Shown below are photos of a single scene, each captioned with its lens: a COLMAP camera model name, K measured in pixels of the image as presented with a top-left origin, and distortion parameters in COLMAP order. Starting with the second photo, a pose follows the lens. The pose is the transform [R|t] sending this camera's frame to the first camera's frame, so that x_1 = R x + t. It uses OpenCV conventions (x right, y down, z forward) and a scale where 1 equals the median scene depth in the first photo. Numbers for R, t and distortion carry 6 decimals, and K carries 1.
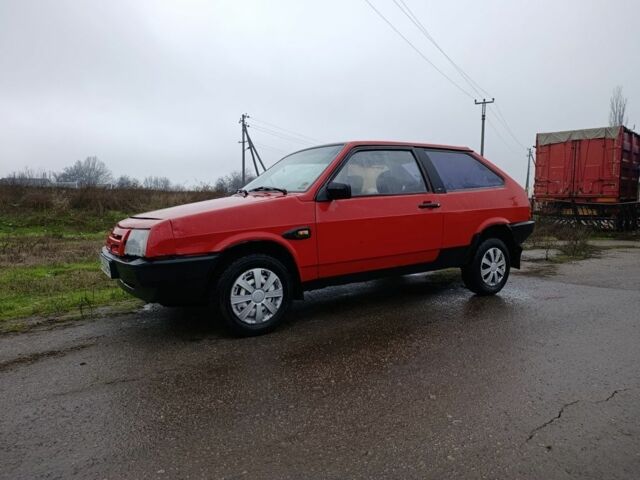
lens RADIAL K [[437.5, 0, 316.6], [0, 437.5, 240.5], [0, 0, 1]] dist [0.002659, -0.004568]
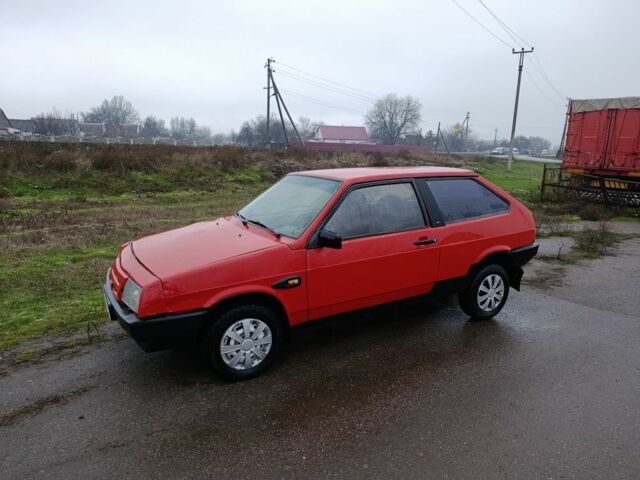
lens RADIAL K [[437.6, 0, 320.0], [0, 437.6, 240.0], [0, 0, 1]] dist [0.000138, -0.002539]
pose [[0.998475, 0.031394, -0.045420, 0.054784], [-0.025919, 0.992855, 0.116479, -0.170330], [0.048753, -0.115124, 0.992154, -0.002546]]
